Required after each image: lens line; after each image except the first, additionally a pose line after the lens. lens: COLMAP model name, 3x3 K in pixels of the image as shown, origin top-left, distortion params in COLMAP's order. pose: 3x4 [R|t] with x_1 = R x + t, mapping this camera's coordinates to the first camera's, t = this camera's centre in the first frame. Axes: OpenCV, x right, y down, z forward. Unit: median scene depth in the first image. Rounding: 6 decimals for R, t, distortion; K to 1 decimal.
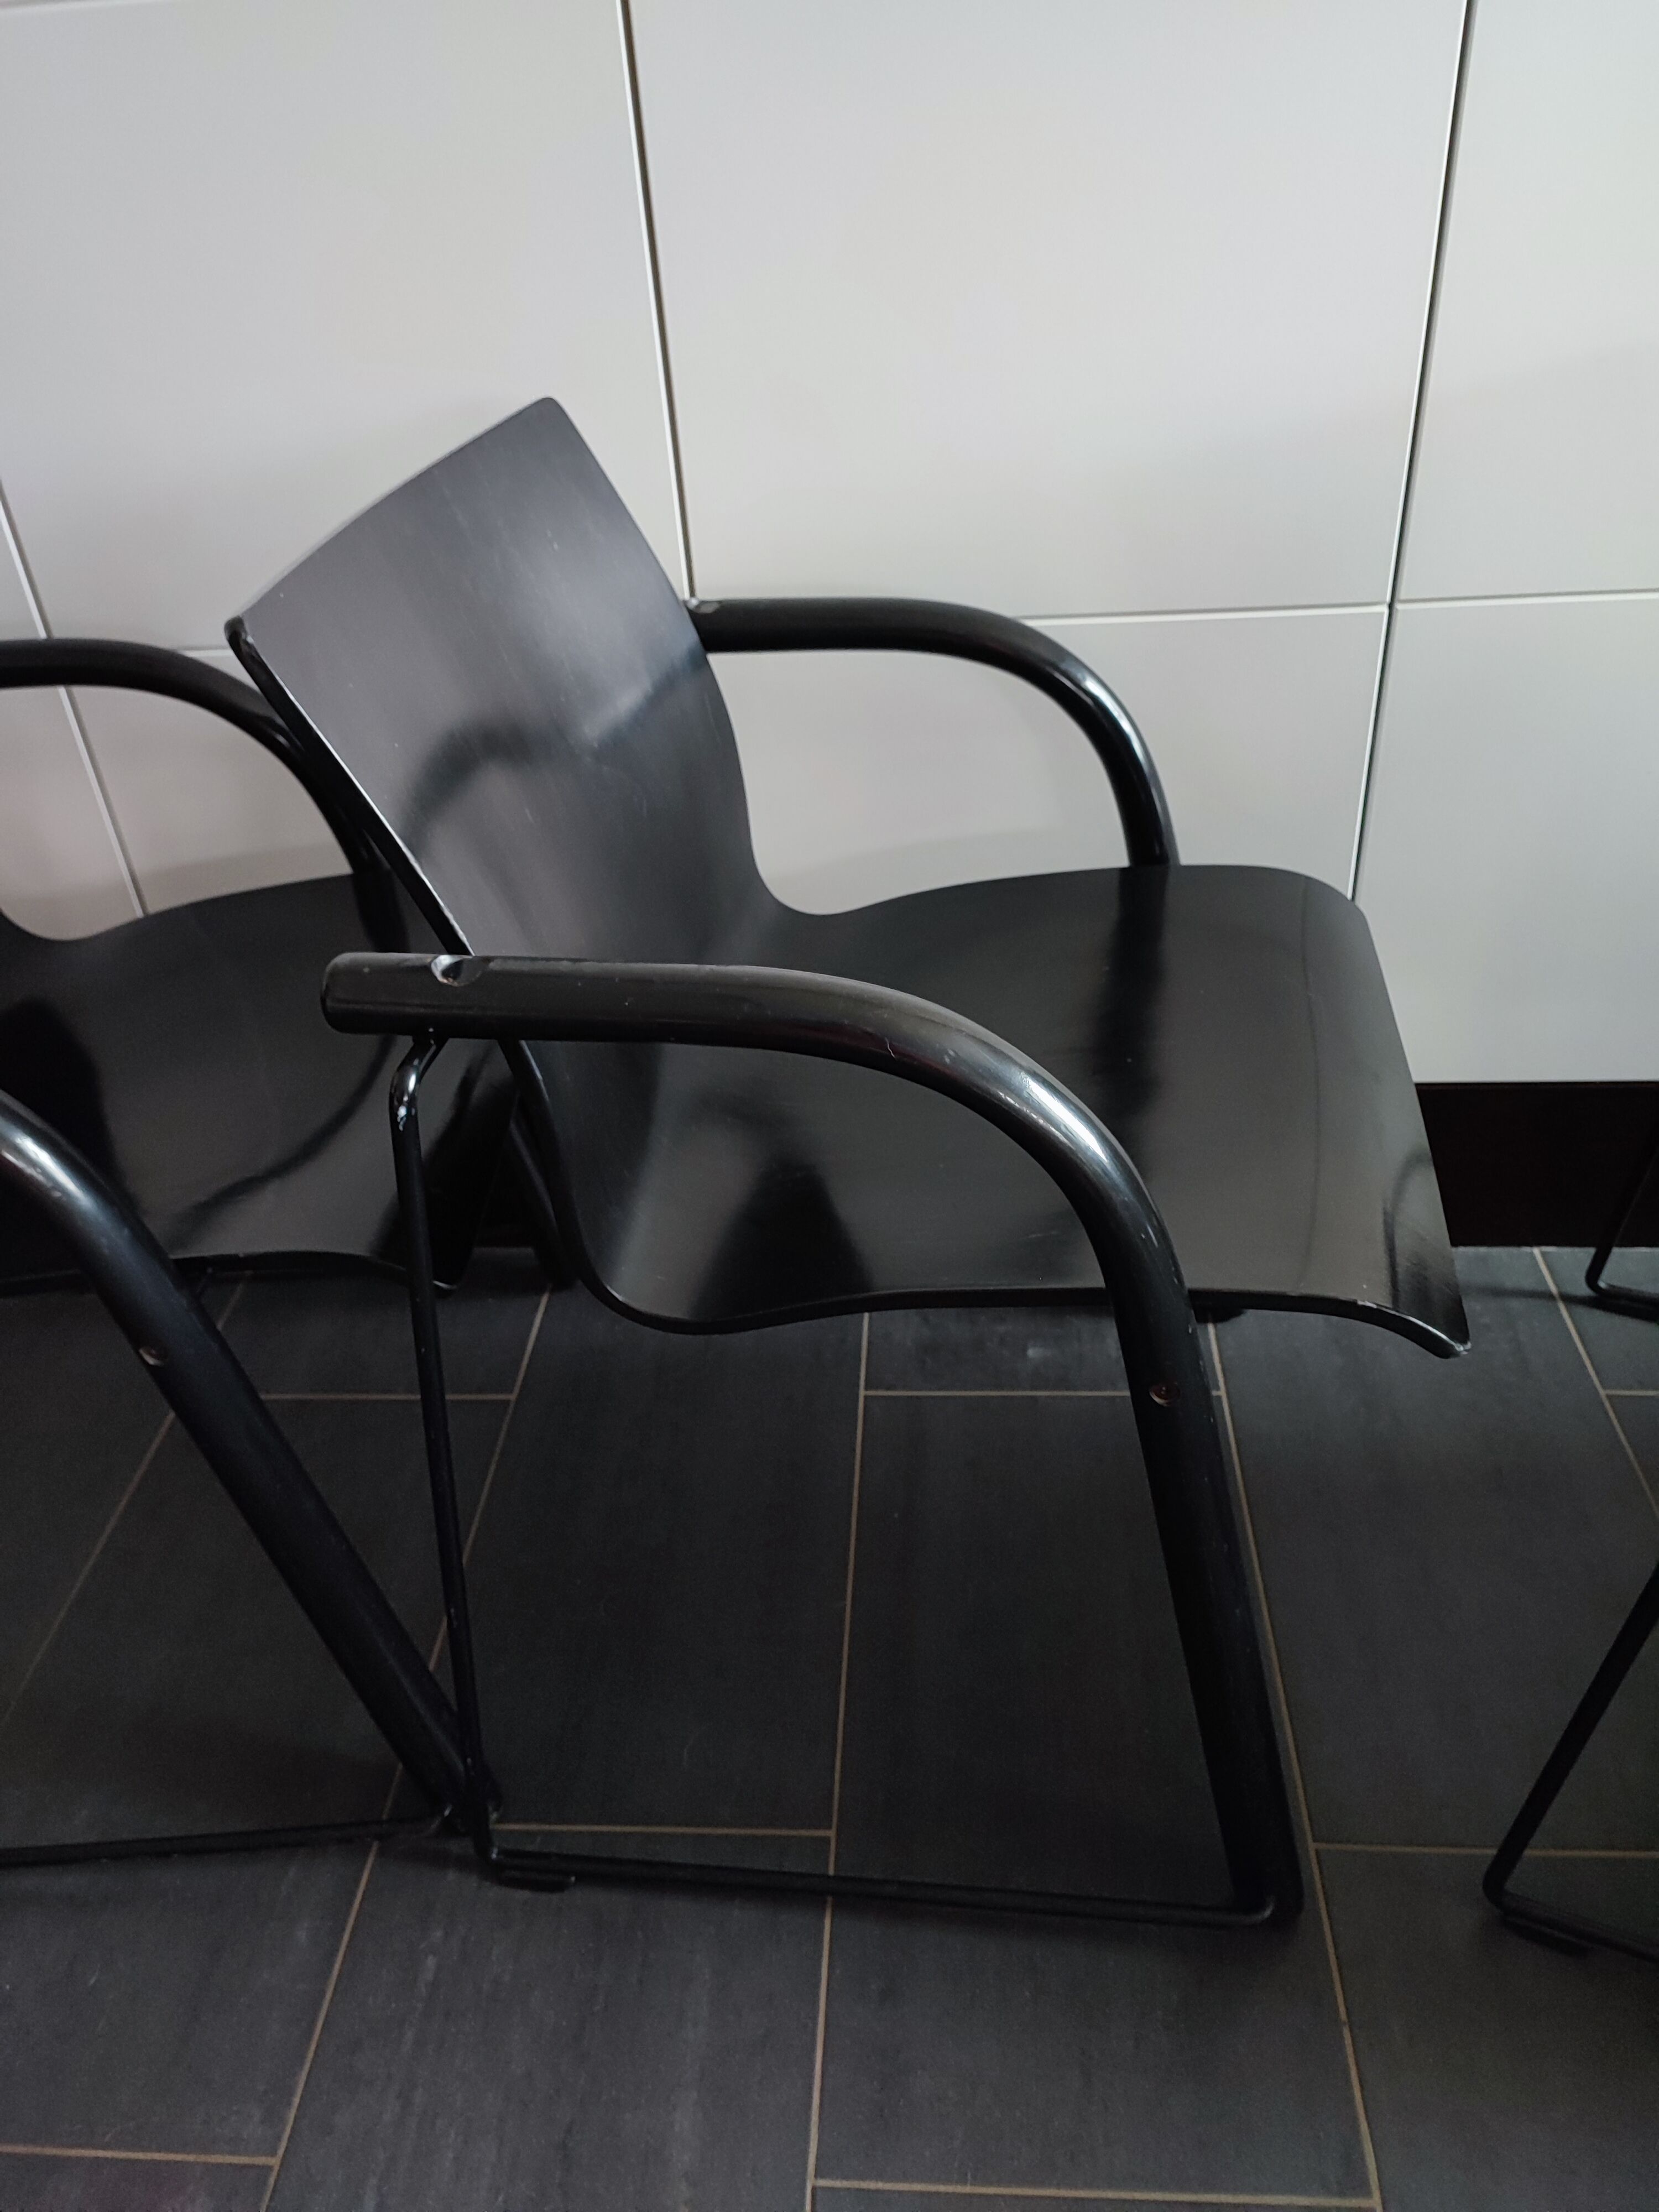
lens RADIAL K [[1599.9, 0, 840.2], [0, 1599.9, 1106.5], [0, 0, 1]] dist [0.017202, -0.033133]
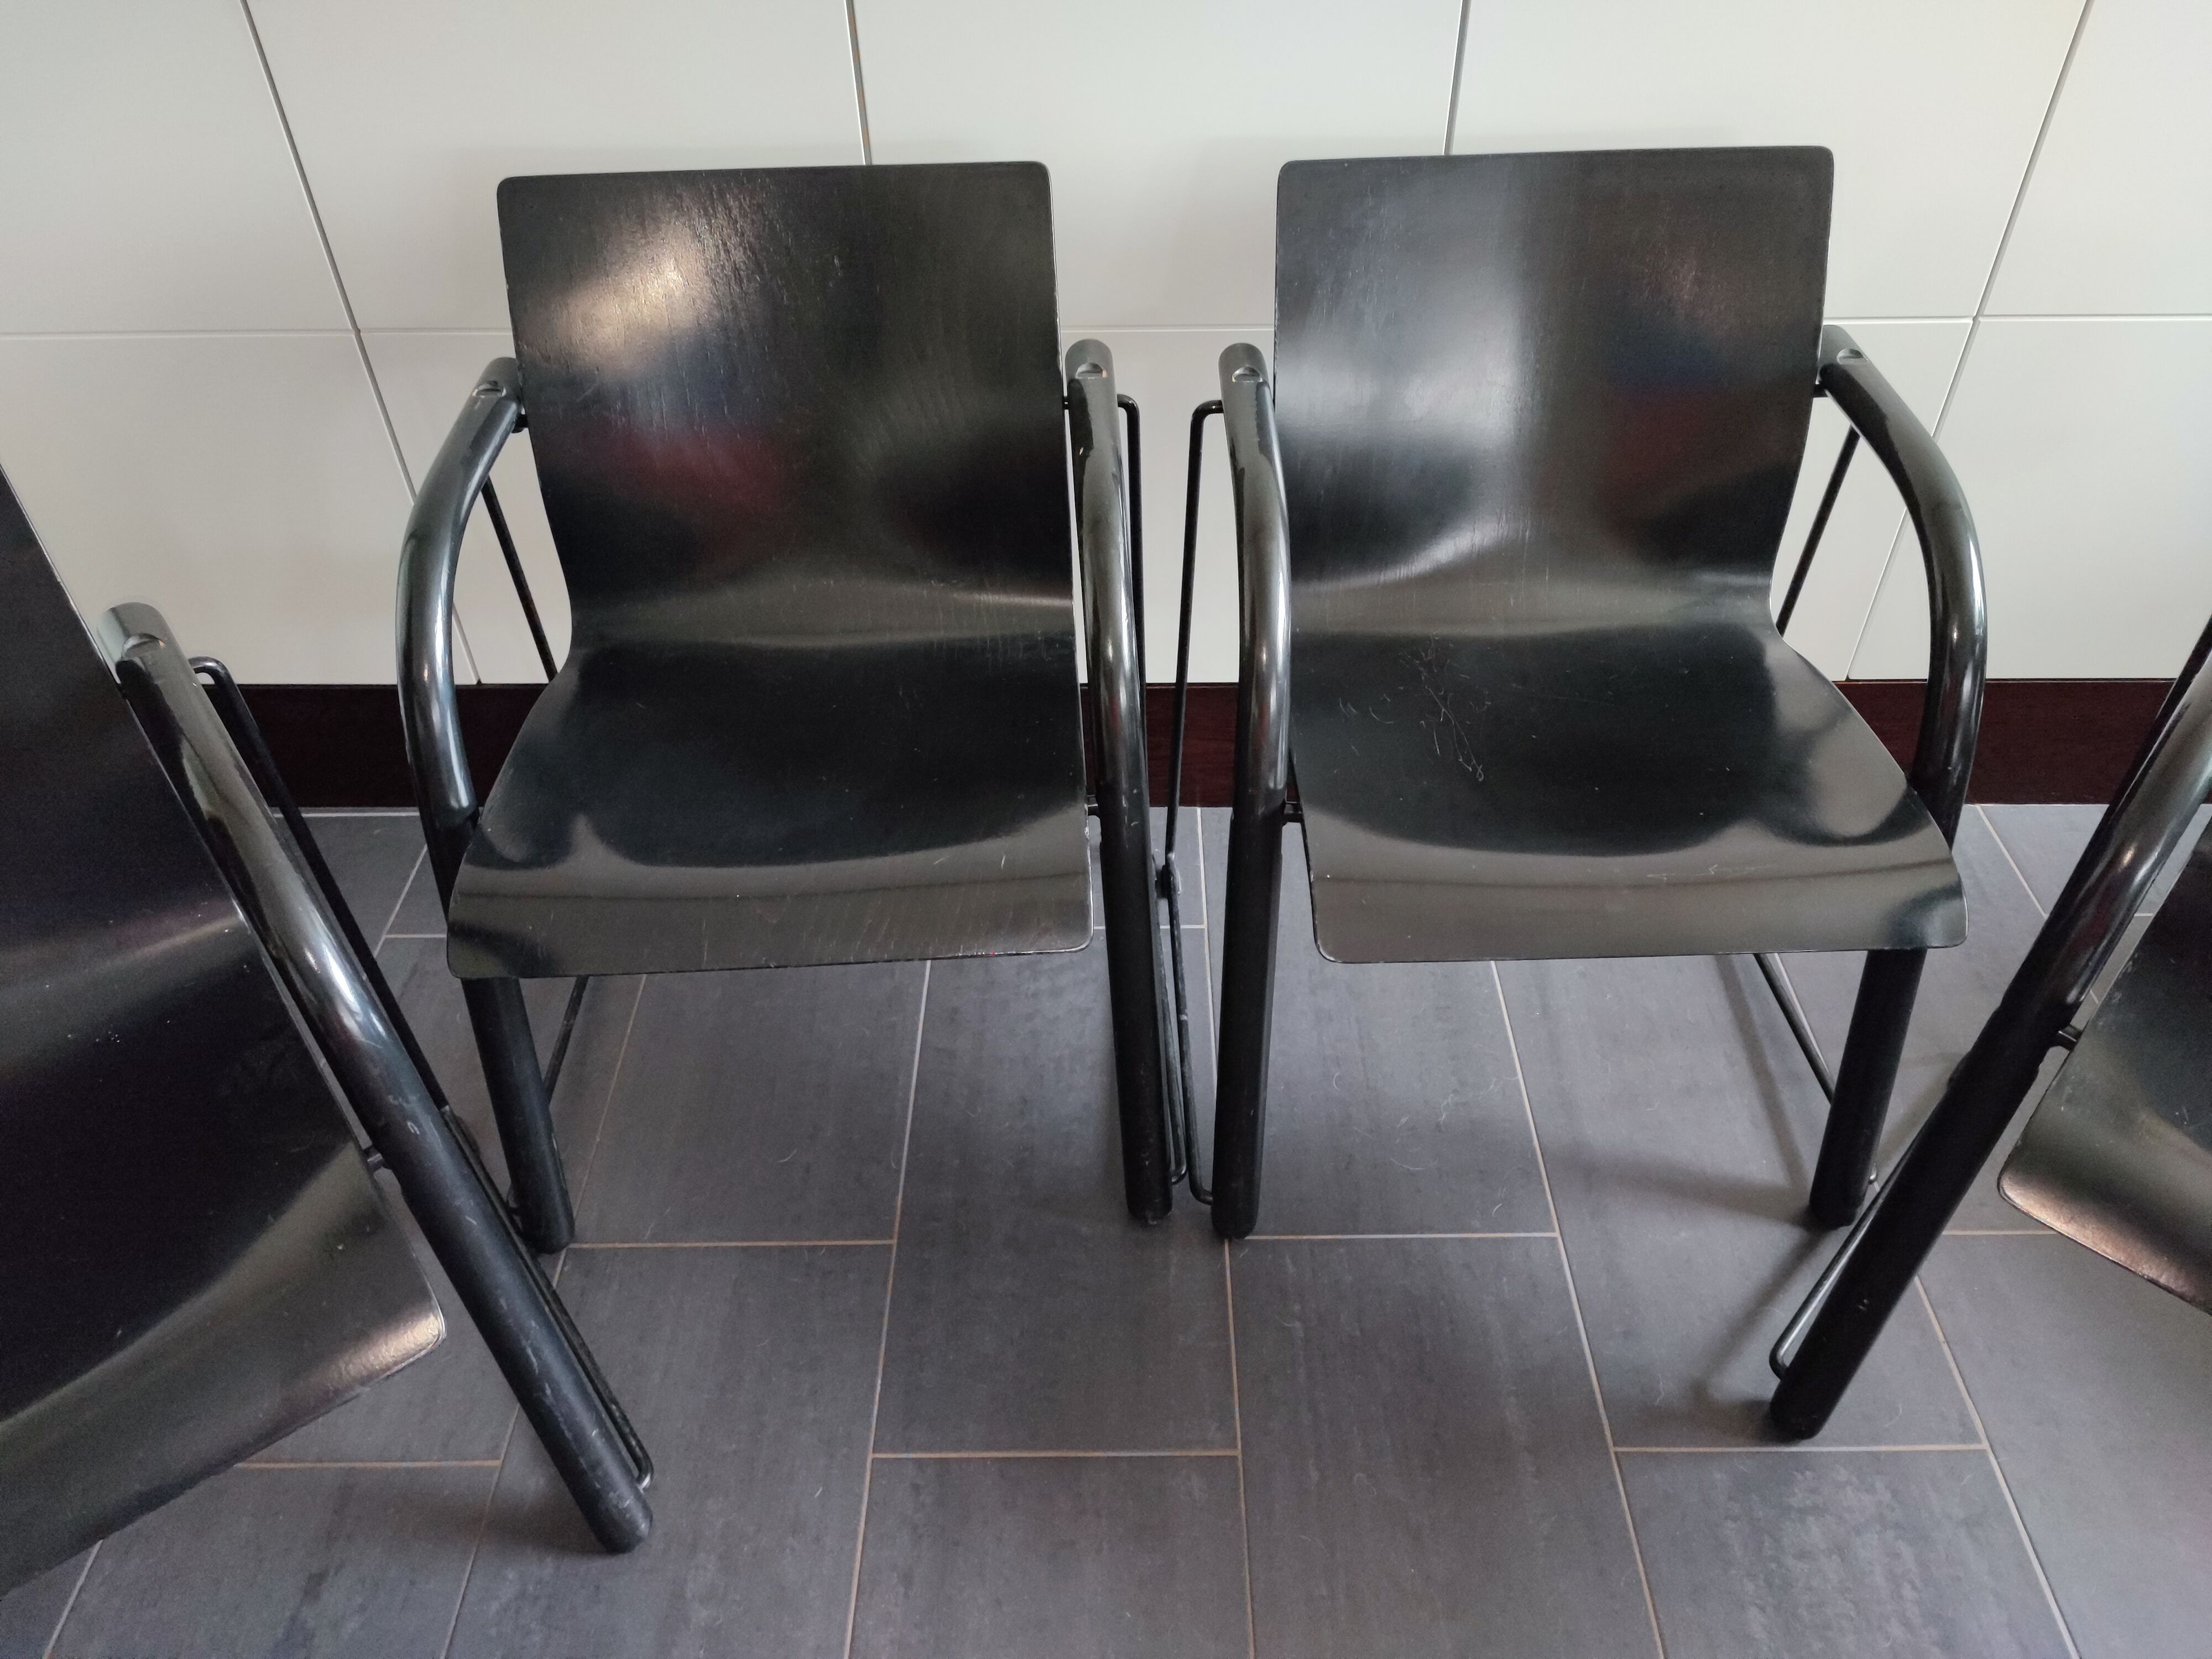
lens RADIAL K [[1596.9, 0, 1115.7], [0, 1596.9, 833.2], [0, 0, 1]] dist [0.040182, -0.053582]
pose [[0.996620, -0.005498, 0.081960, -0.510856], [-0.004945, 0.991932, 0.126677, -0.068879], [-0.081995, -0.126654, 0.988552, -0.310998]]
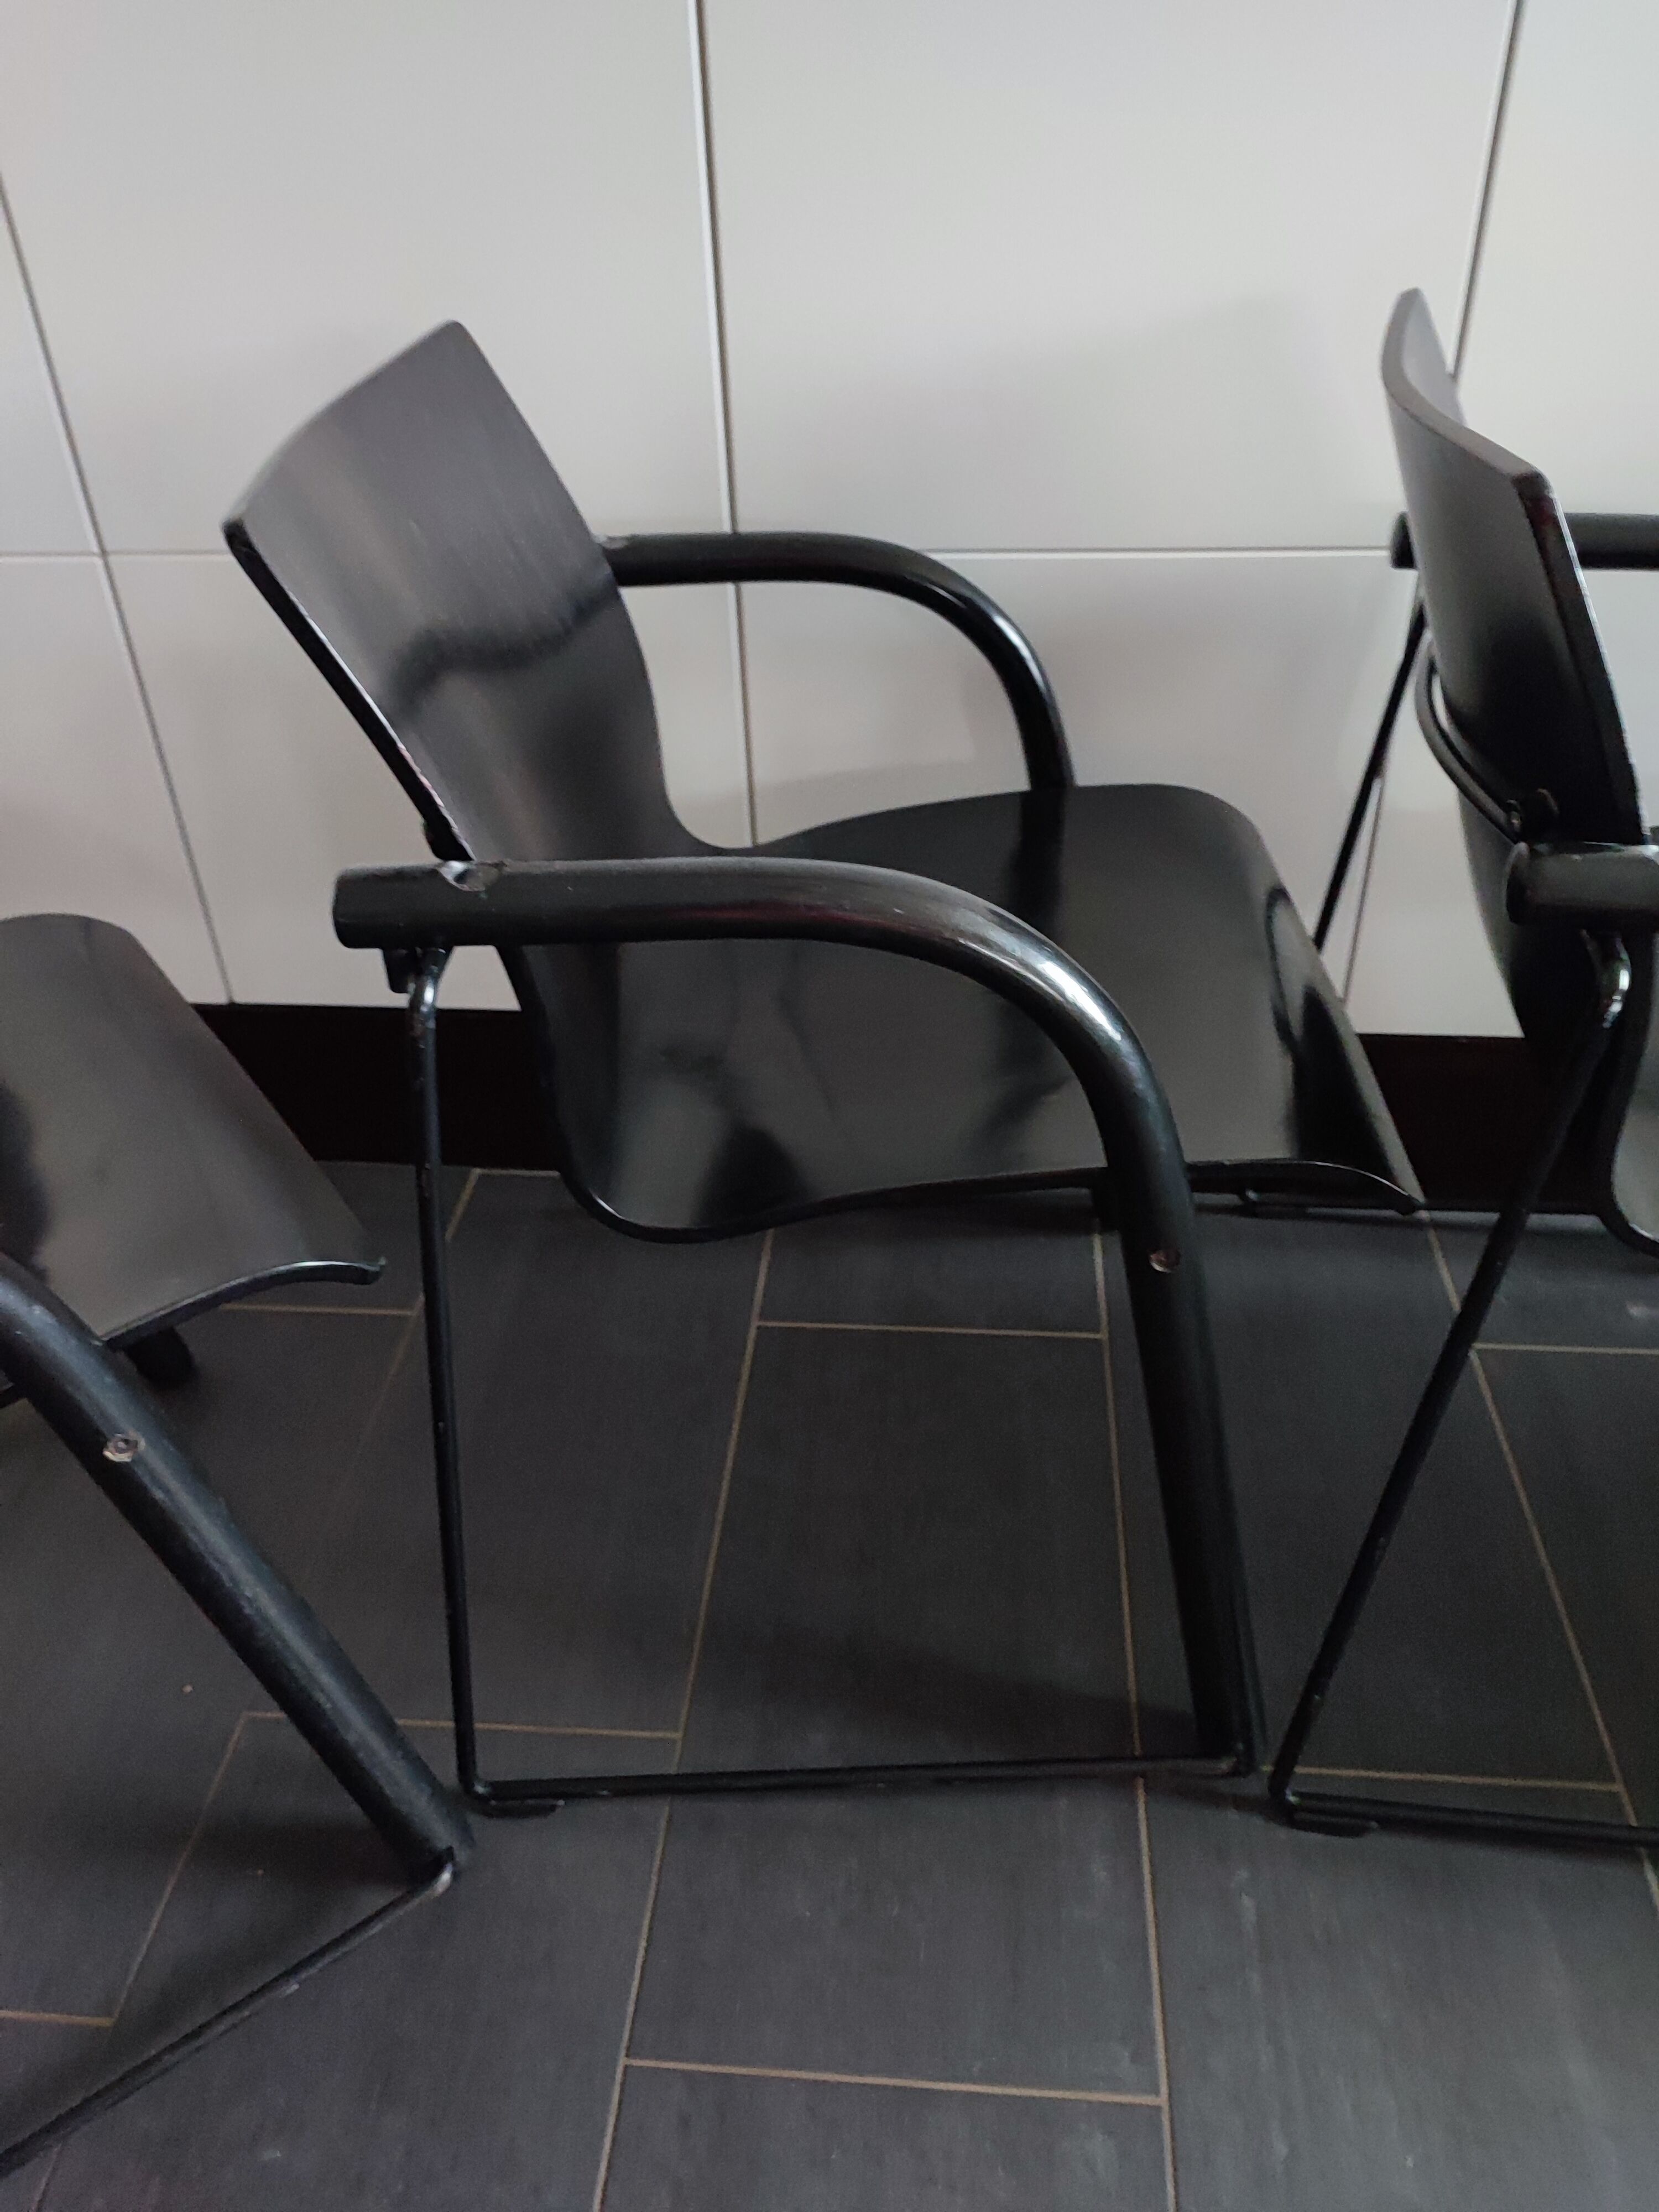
lens RADIAL K [[1596.9, 0, 832.4], [0, 1596.9, 1106.5], [0, 0, 1]] dist [0.040182, -0.053582]
pose [[0.999220, 0.039492, 0.000078, -0.509185], [-0.039487, 0.999065, 0.017583, 0.042417], [0.000616, -0.017572, 0.999845, 0.031623]]
